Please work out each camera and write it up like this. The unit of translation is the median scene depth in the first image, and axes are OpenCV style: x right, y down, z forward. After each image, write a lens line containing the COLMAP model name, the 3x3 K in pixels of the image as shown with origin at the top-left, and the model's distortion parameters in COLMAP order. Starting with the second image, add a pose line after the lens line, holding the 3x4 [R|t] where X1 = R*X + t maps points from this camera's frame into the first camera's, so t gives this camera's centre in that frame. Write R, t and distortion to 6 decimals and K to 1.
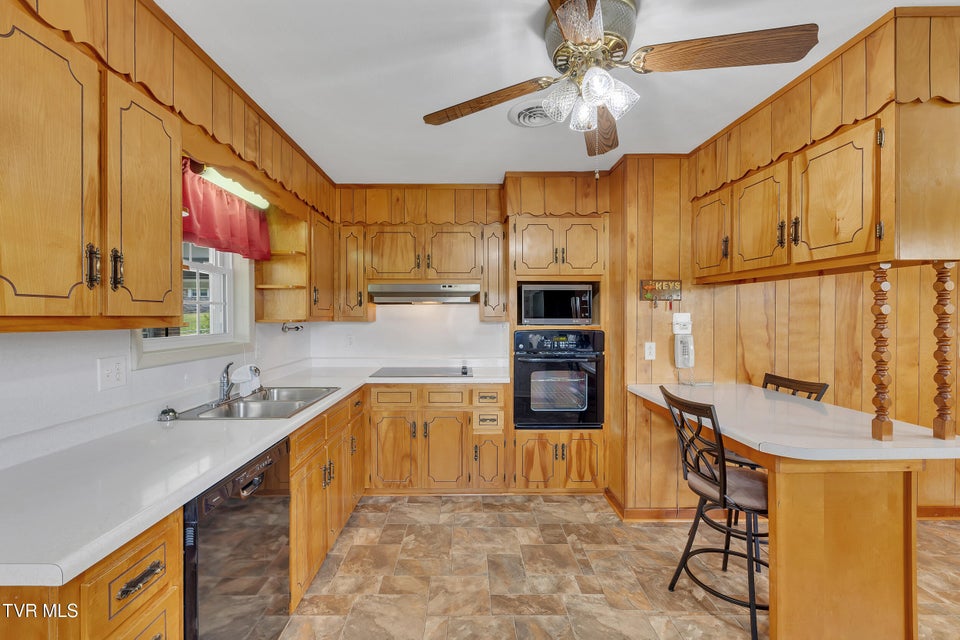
lens RADIAL K [[425.3, 0, 464.5], [0, 425.3, 320.0], [0, 0, 1]] dist [0.021090, -0.011189]
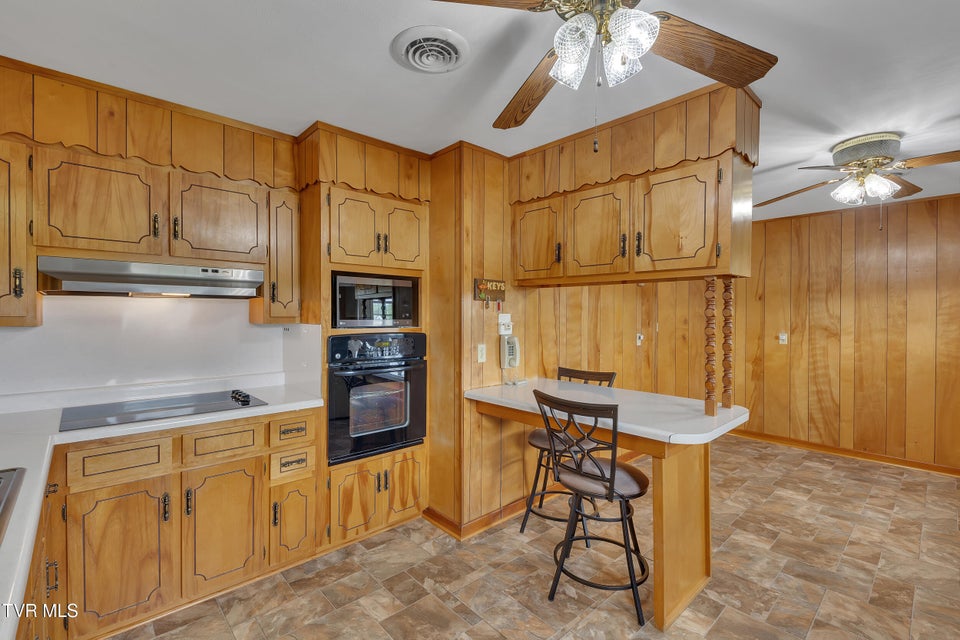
lens RADIAL K [[430.3, 0, 468.1], [0, 430.3, 319.6], [0, 0, 1]] dist [0.019315, -0.012321]
pose [[0.743076, -0.003848, 0.669195, -0.230307], [0.003602, 0.999992, 0.001750, -0.004493], [-0.669197, 0.001110, 0.743084, 0.294564]]
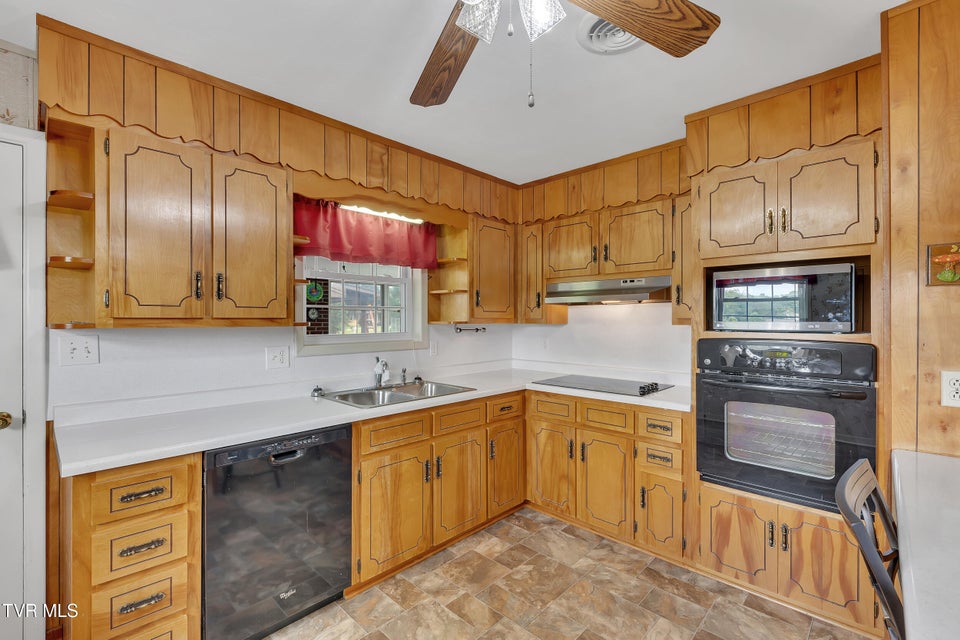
lens RADIAL K [[425.3, 0, 464.5], [0, 425.3, 320.0], [0, 0, 1]] dist [0.021090, -0.011189]
pose [[0.707876, 0.001469, -0.706335, 0.375006], [-0.006145, 0.999973, -0.004078, -0.000398], [0.706310, 0.007227, 0.707866, 0.253258]]
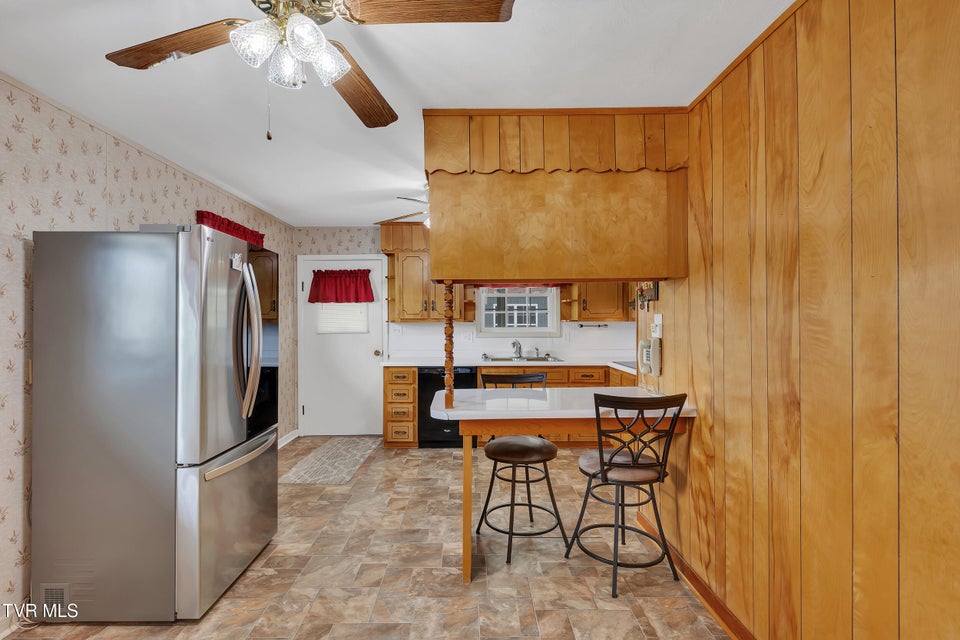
lens RADIAL K [[494.6, 0, 480.0], [0, 494.6, 320.0], [0, 0, 1]] dist [-0.000102, -0.000045]
pose [[0.009730, 0.003898, -0.999945, 1.557204], [-0.004947, 0.999980, 0.003850, -0.006993], [0.999940, 0.004909, 0.009749, 0.622622]]
